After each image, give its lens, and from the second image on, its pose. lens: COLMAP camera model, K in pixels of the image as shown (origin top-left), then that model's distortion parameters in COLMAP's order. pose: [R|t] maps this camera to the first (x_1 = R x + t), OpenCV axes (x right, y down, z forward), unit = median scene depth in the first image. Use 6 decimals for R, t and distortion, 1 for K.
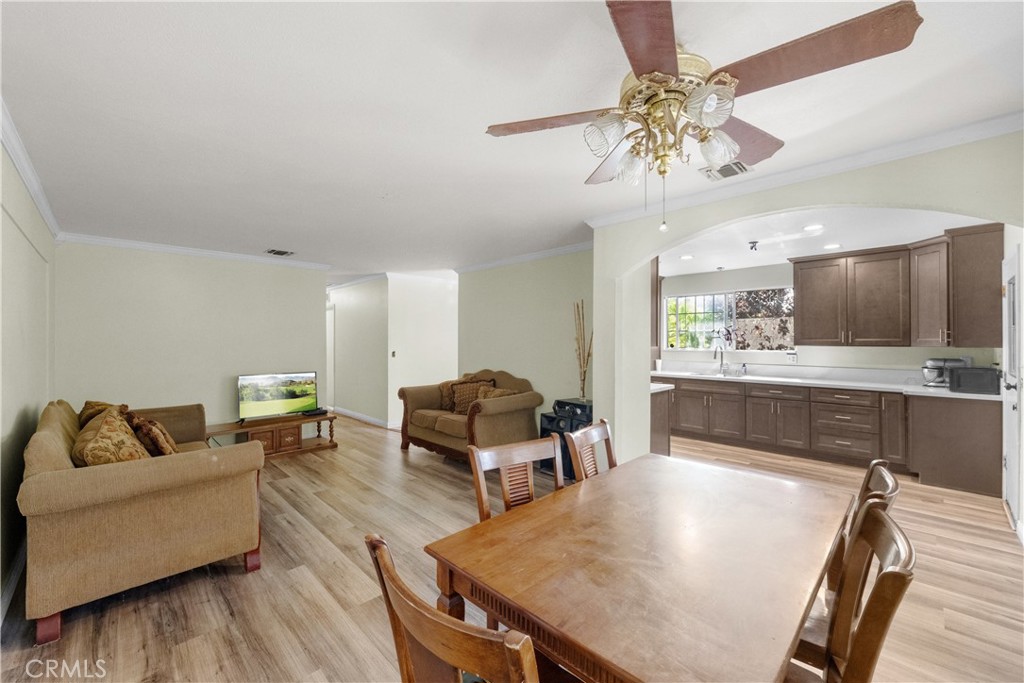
lens RADIAL K [[405.4, 0, 510.3], [0, 405.4, 338.4], [0, 0, 1]] dist [0.001786, 0.000157]
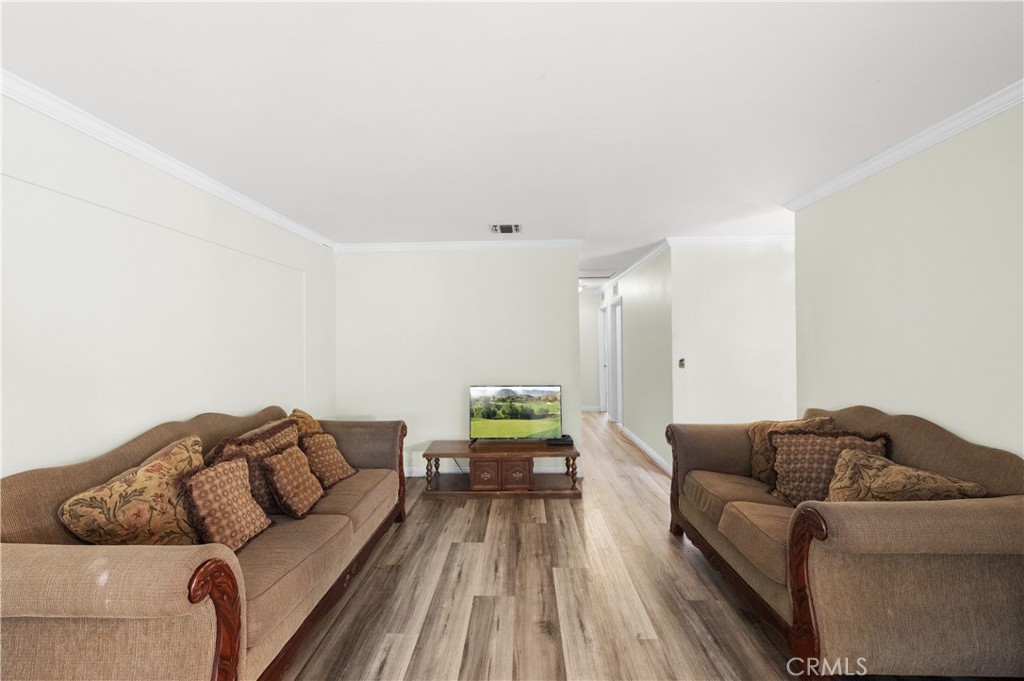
lens RADIAL K [[412.8, 0, 512.4], [0, 412.8, 335.6], [0, 0, 1]] dist [0.000100, -0.000310]
pose [[0.690953, -0.016501, -0.722711, 0.001636], [0.010492, 0.999863, -0.012798, 0.001314], [0.722823, 0.001260, 0.691032, 0.439619]]
